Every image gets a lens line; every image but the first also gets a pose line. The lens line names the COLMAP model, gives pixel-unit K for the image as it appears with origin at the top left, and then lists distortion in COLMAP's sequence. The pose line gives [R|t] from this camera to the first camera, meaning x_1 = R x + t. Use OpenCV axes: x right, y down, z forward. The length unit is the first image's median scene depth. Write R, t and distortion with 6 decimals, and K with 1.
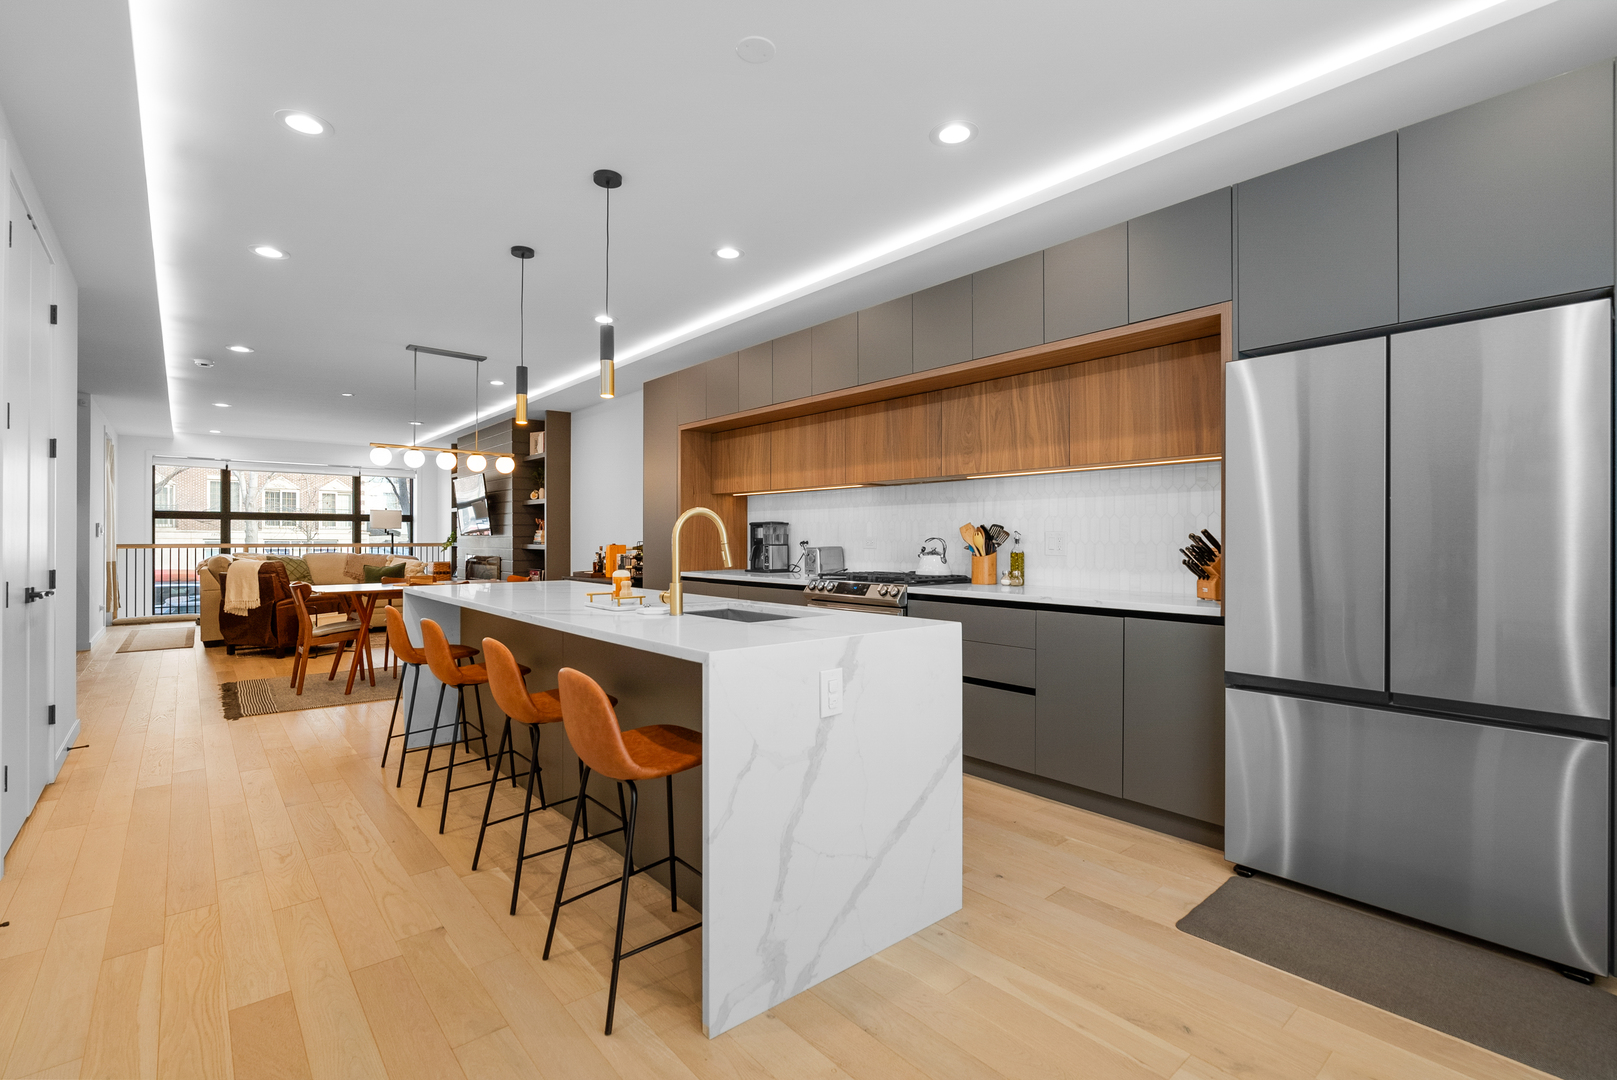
lens RADIAL K [[729.7, 0, 803.5], [0, 729.7, 536.6], [0, 0, 1]] dist [-0.006944, 0.000849]
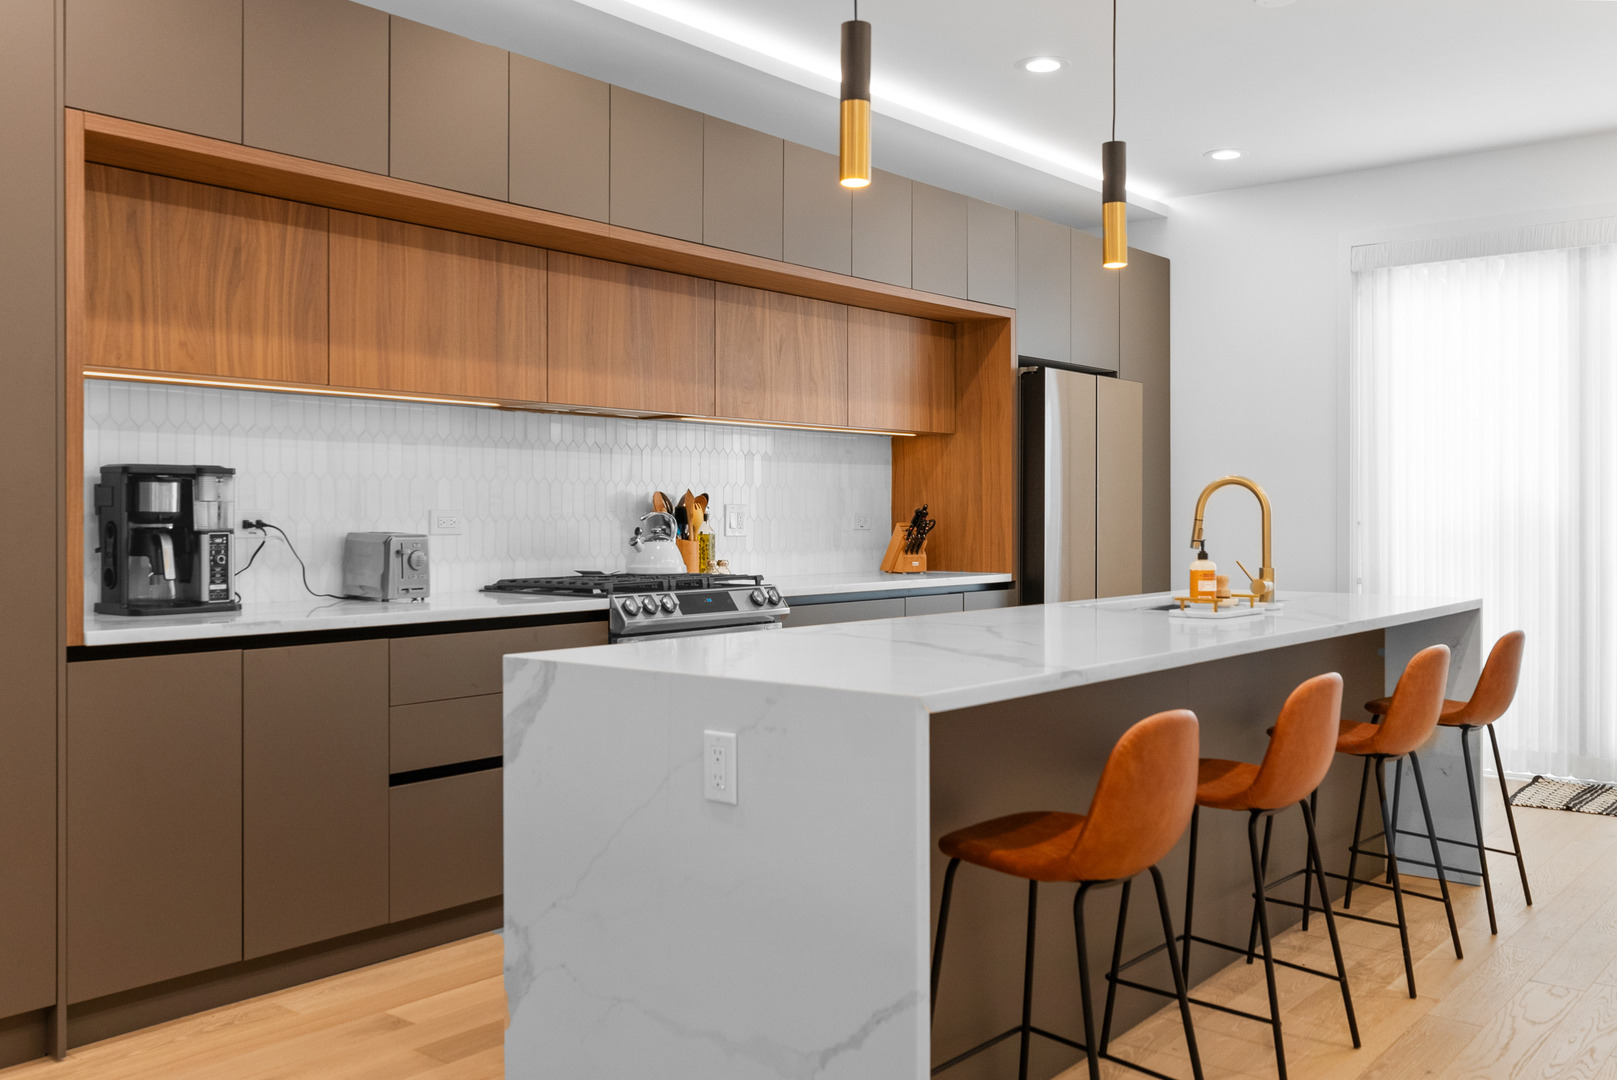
lens RADIAL K [[1447.9, 0, 804.1], [0, 1447.9, 521.0], [0, 0, 1]] dist [0.002322, 0.001972]
pose [[-0.185118, -0.005092, 0.982703, -0.915232], [-0.002591, 0.999986, 0.004694, 0.002481], [-0.982713, -0.001677, -0.185128, 0.986926]]
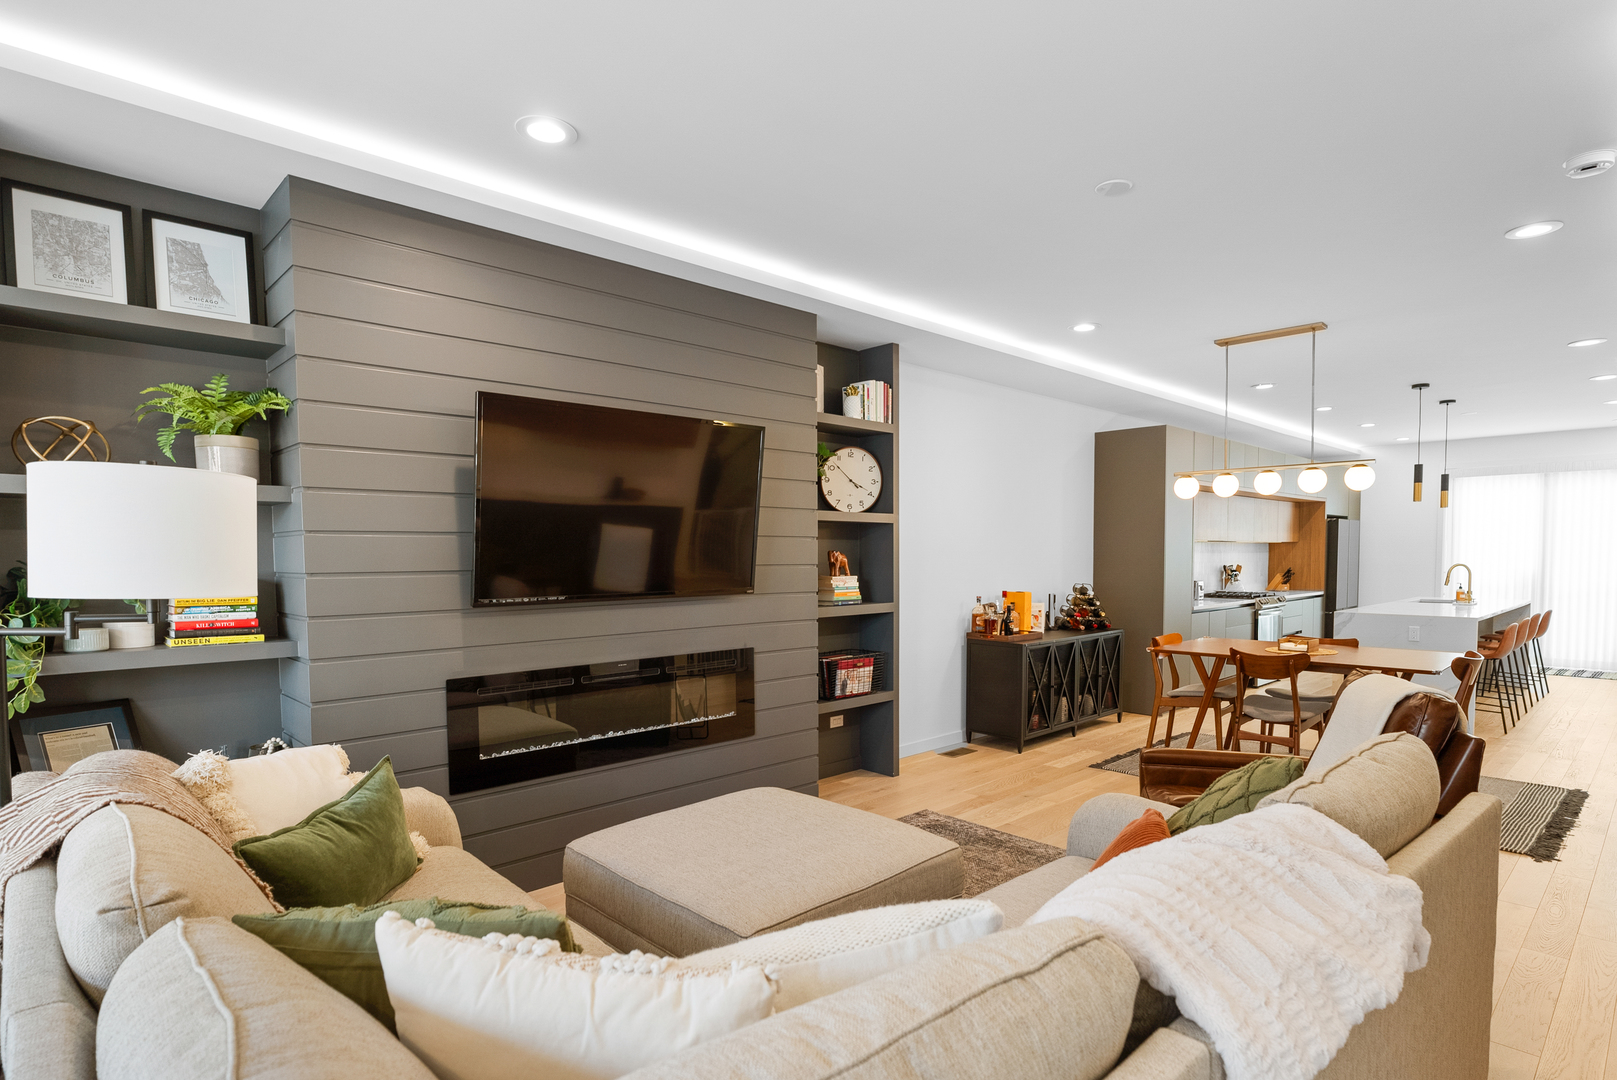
lens RADIAL K [[857.3, 0, 803.3], [0, 857.3, 596.3], [0, 0, 1]] dist [-0.000707, 0.000016]
pose [[-0.064269, -0.050151, 0.996672, -1.770006], [0.002515, 0.998725, 0.050417, -0.046073], [-0.997929, 0.005747, -0.064061, 2.029019]]
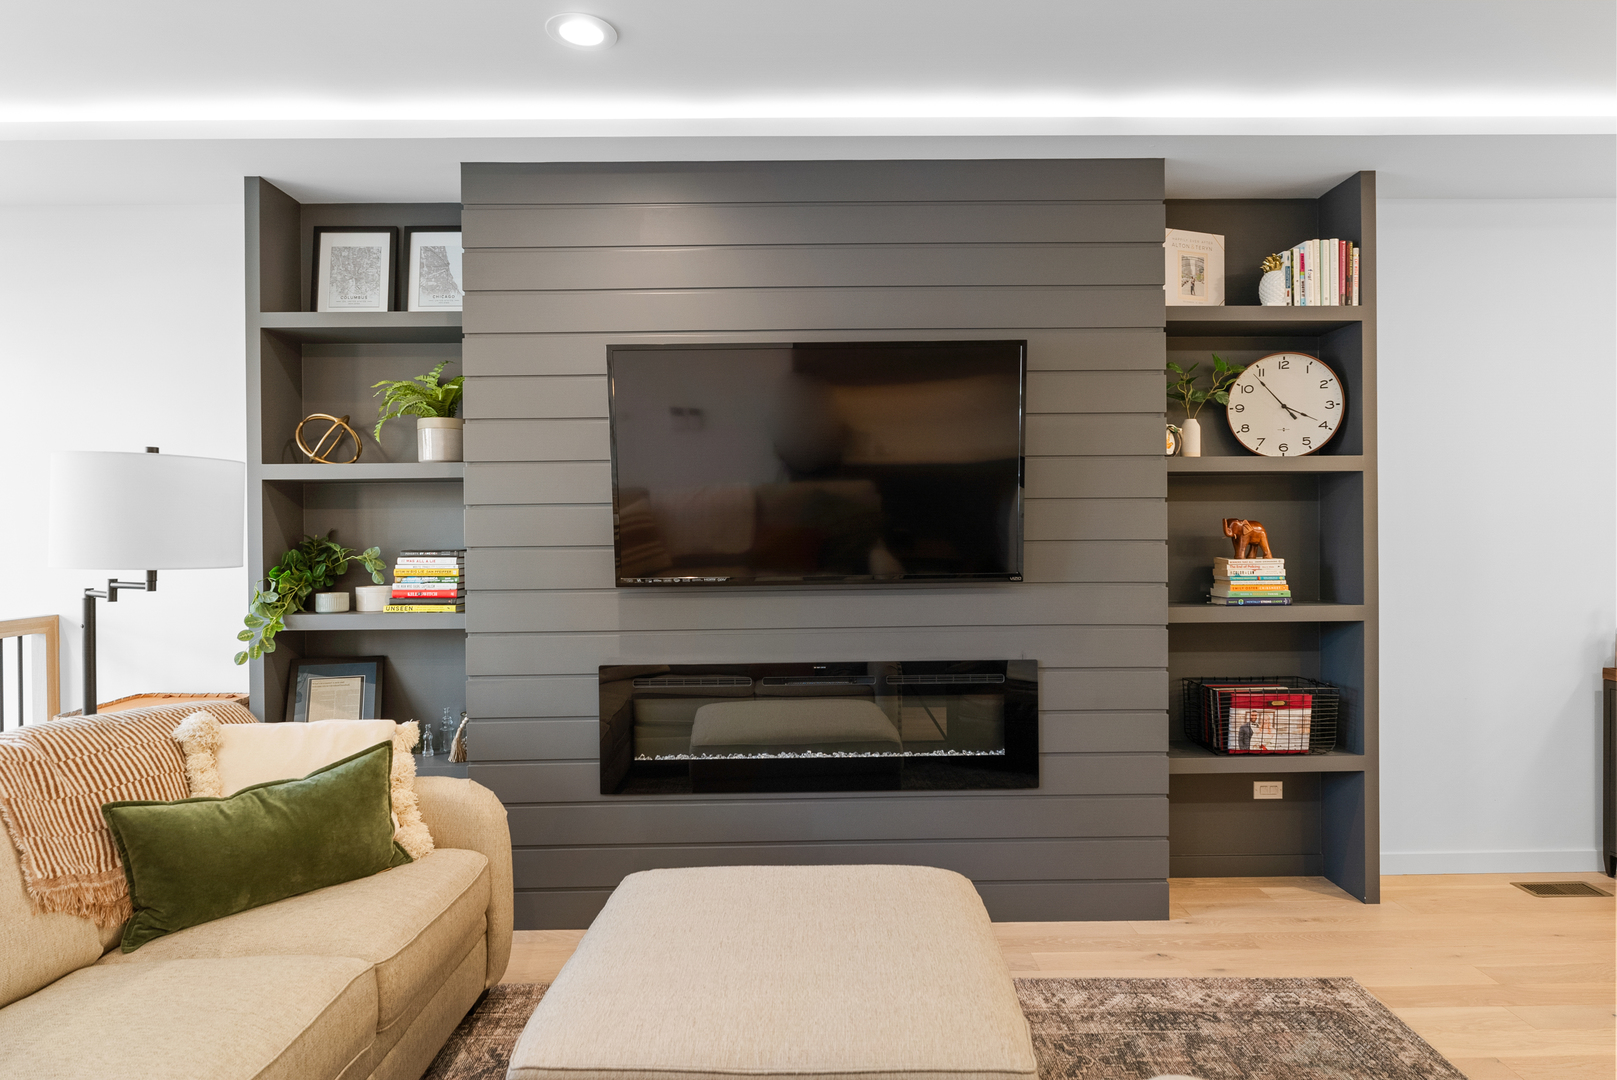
lens RADIAL K [[954.2, 0, 811.3], [0, 954.2, 533.3], [0, 0, 1]] dist [0.001807, 0.000214]
pose [[0.635067, -0.009309, 0.772401, -1.482661], [0.008262, 0.999952, 0.005258, -0.043720], [-0.772413, 0.003042, 0.635113, 1.678607]]
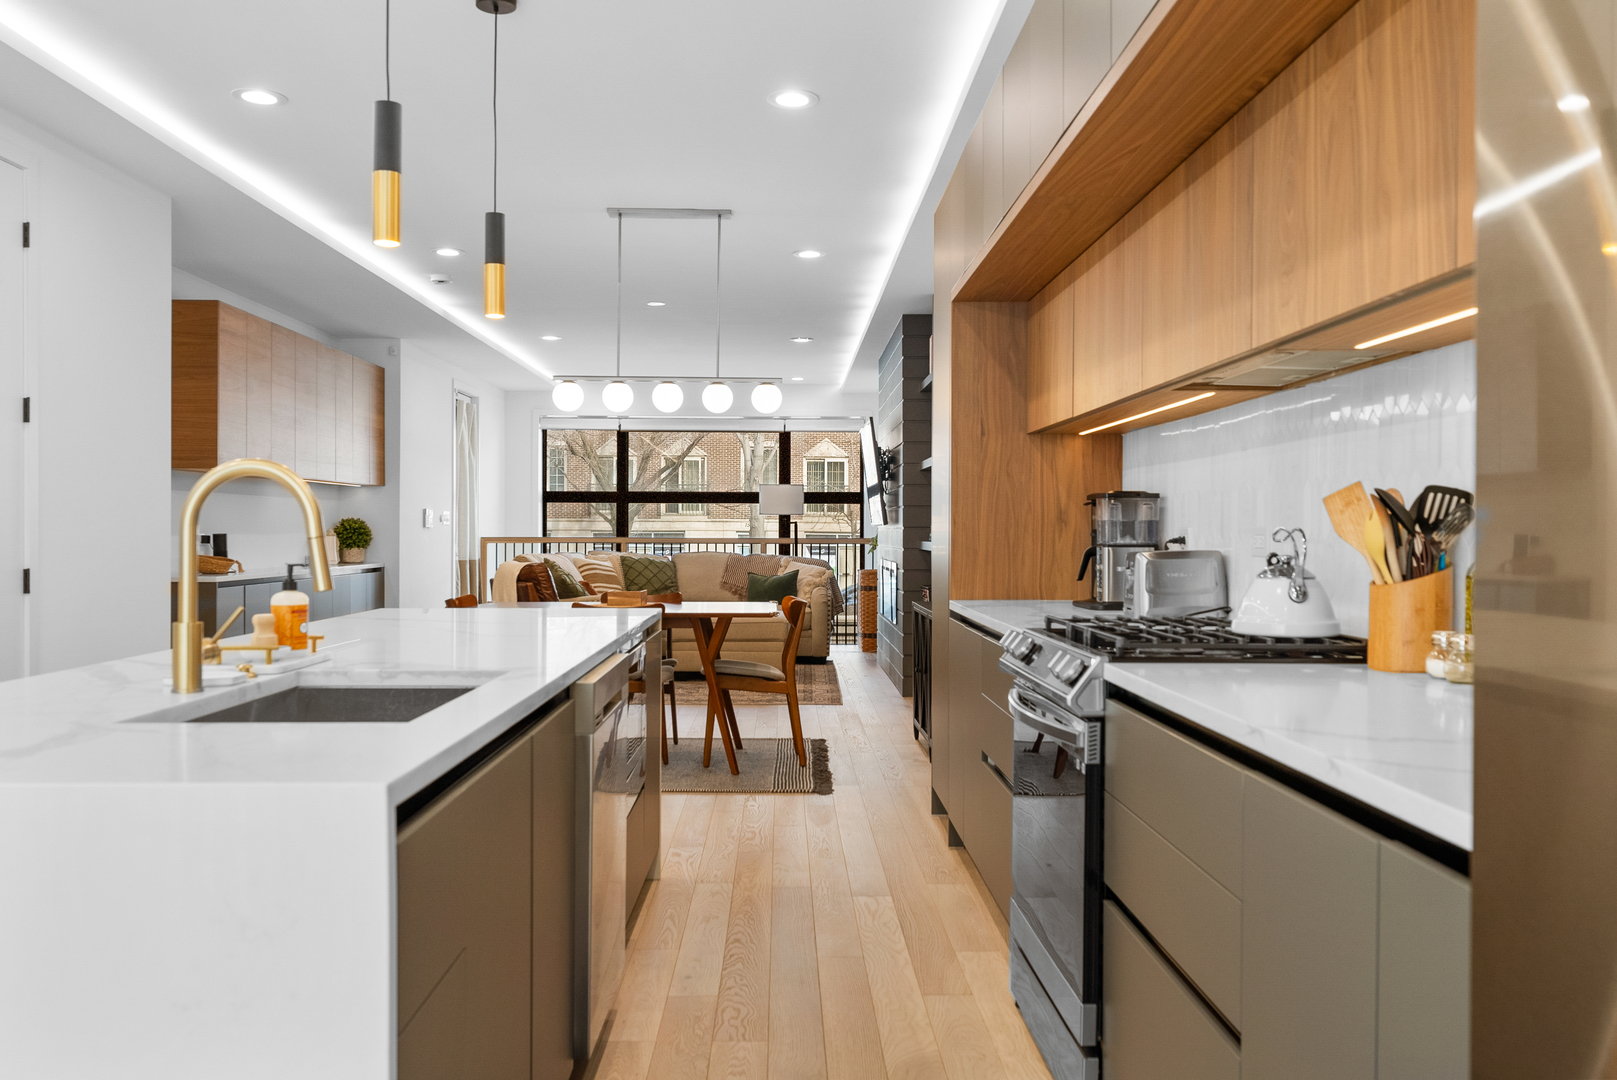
lens RADIAL K [[1324.5, 0, 808.5], [0, 1324.5, 540.0], [0, 0, 1]] dist [-0.001886, -0.001868]
pose [[0.776200, 0.005844, -0.630460, 0.360875], [-0.000242, 0.999960, 0.008971, 0.001682], [0.630487, -0.006811, 0.776170, 0.323565]]
